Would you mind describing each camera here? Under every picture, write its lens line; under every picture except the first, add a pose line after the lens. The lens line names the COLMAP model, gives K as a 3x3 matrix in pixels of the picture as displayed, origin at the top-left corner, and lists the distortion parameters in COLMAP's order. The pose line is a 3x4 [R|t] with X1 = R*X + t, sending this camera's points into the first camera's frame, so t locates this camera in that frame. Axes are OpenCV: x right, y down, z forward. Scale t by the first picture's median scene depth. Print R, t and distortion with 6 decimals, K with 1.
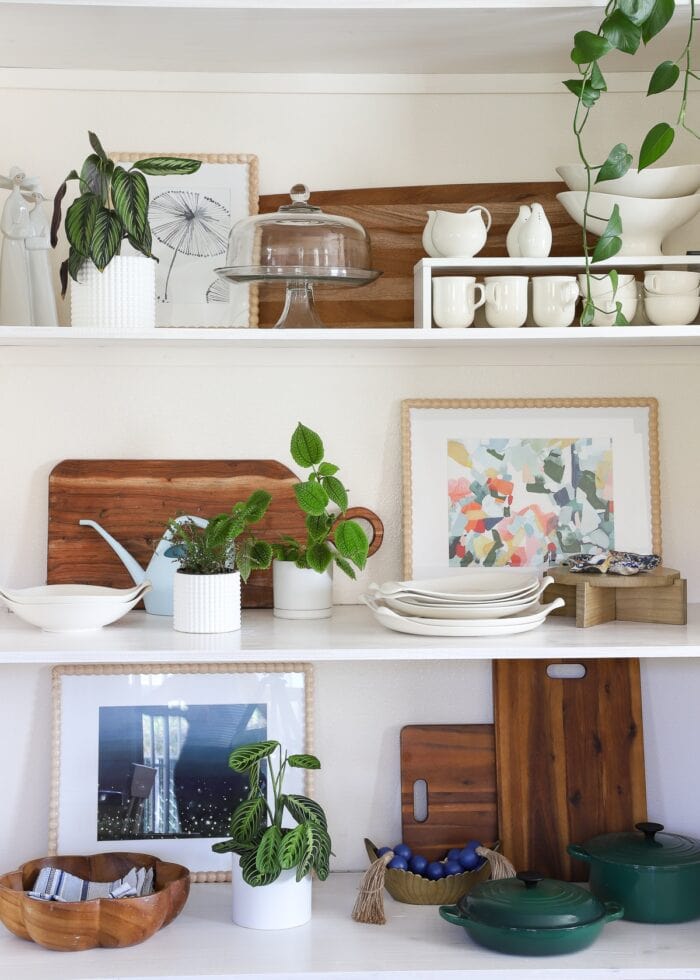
lens RADIAL K [[1689.1, 0, 343.6], [0, 1689.1, 471.1], [0, 0, 1]] dist [0.297759, 0.000000]
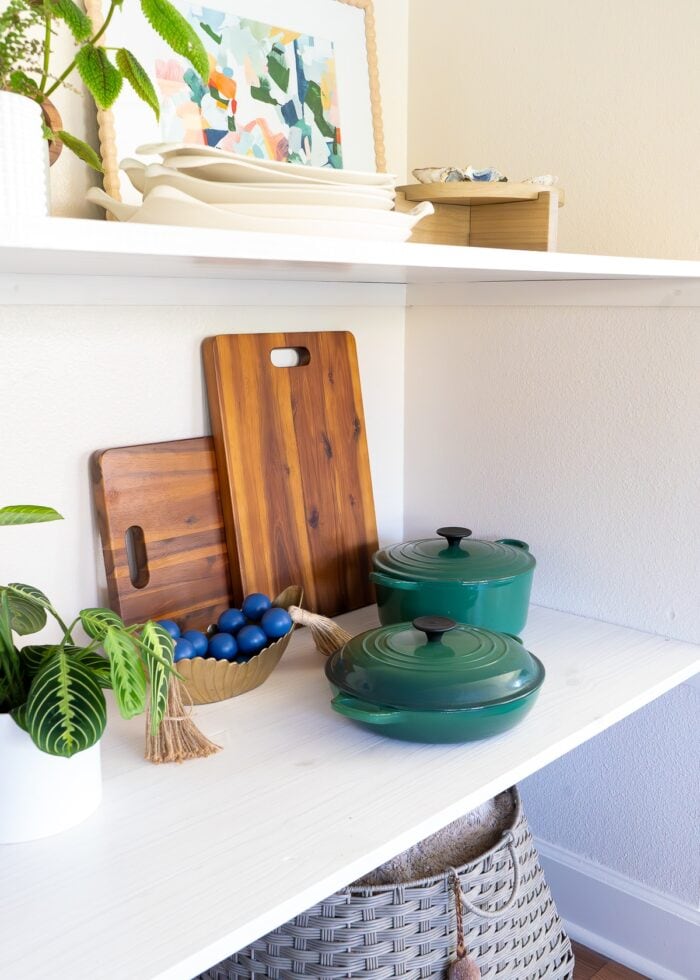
lens RADIAL K [[1016.3, 0, 395.9], [0, 1016.3, 478.8], [0, 0, 1]] dist [-0.021239, 0.000000]
pose [[0.704527, -0.115117, 0.700279, -0.159012], [0.014290, 0.988857, 0.148179, 0.106369], [-0.709534, -0.094390, 0.698321, 0.659943]]
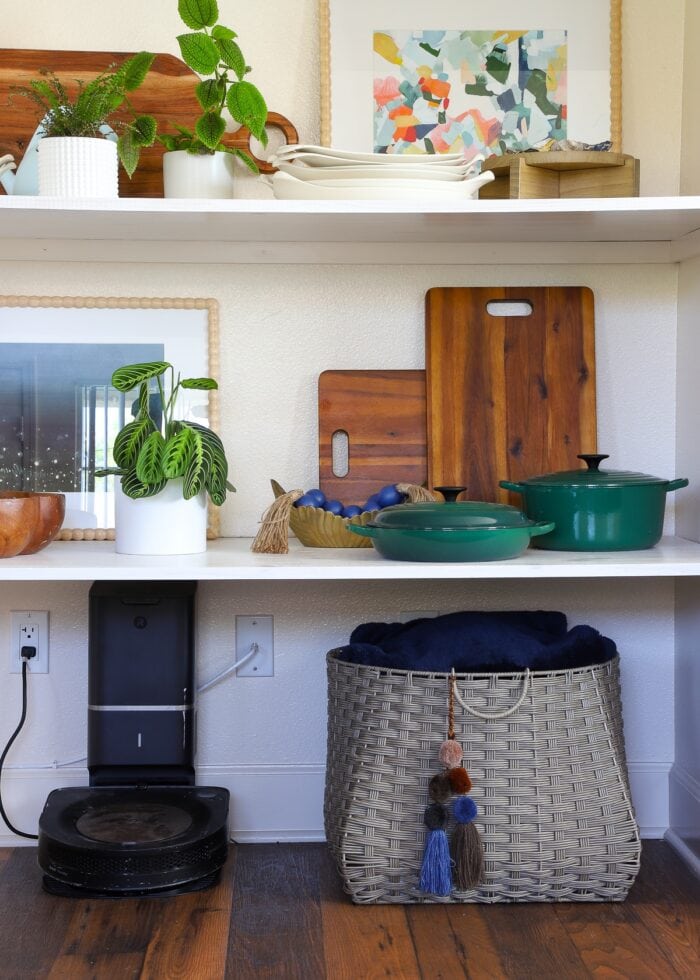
lens RADIAL K [[1903.4, 0, 349.6], [0, 1903.4, 491.8], [0, 0, 1]] dist [0.303345, 0.000000]
pose [[0.999954, 0.001539, -0.009501, 0.059568], [-0.001388, 0.999873, 0.015865, 0.198810], [0.009524, -0.015851, 0.999829, 0.024040]]
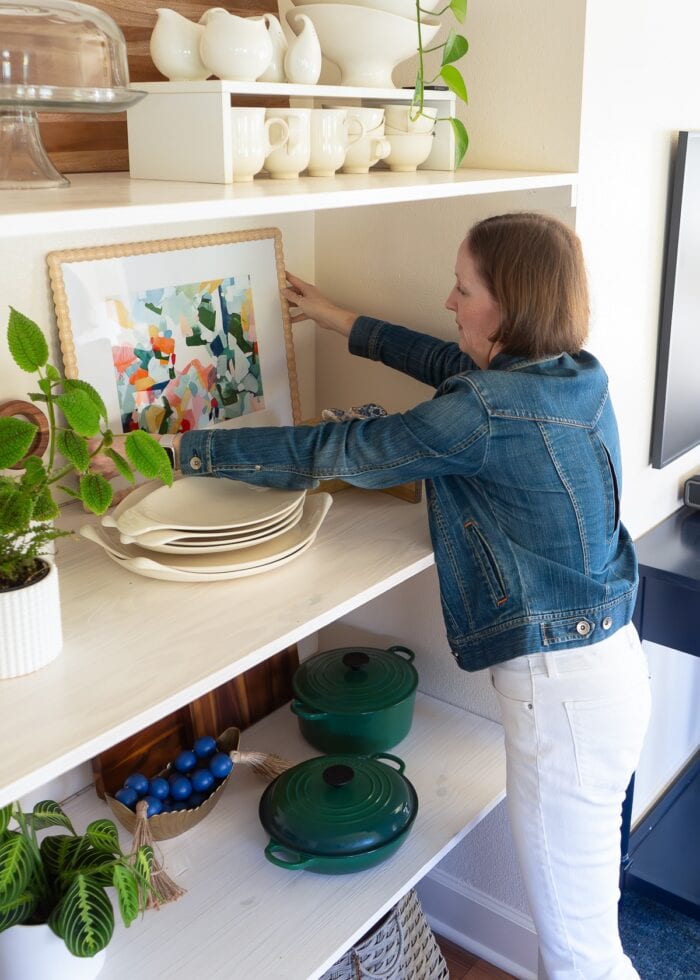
lens RADIAL K [[1016.3, 0, 388.4], [0, 1016.3, 385.1], [0, 0, 1]] dist [-0.021239, 0.000000]
pose [[0.651814, -0.181137, 0.736429, -0.216260], [0.021169, 0.975024, 0.221086, -0.082964], [-0.758083, -0.128517, 0.639369, 0.586873]]
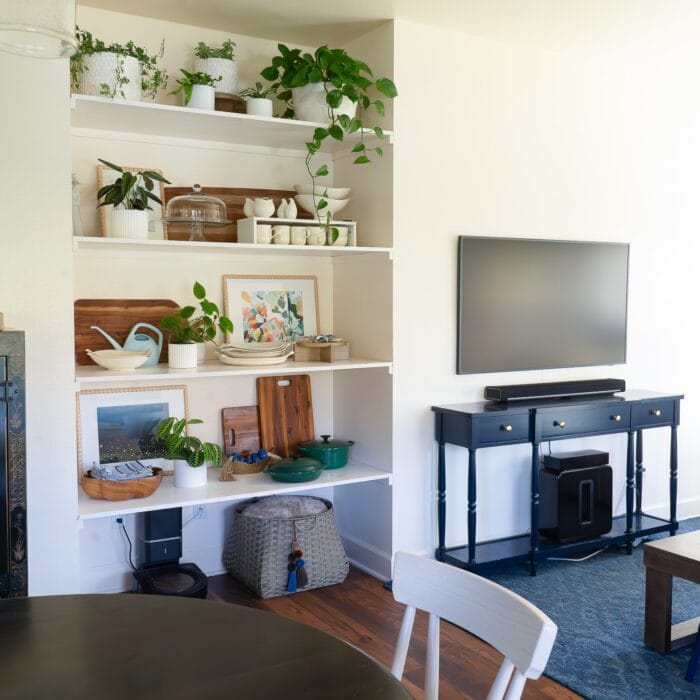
lens RADIAL K [[840.1, 0, 372.4], [0, 840.1, 354.0], [0, 0, 1]] dist [0.063739, 0.000000]
pose [[0.884961, -0.030384, 0.464672, -0.342340], [0.017065, 0.999315, 0.032842, 0.035537], [-0.465352, -0.021134, 0.884873, -0.171026]]
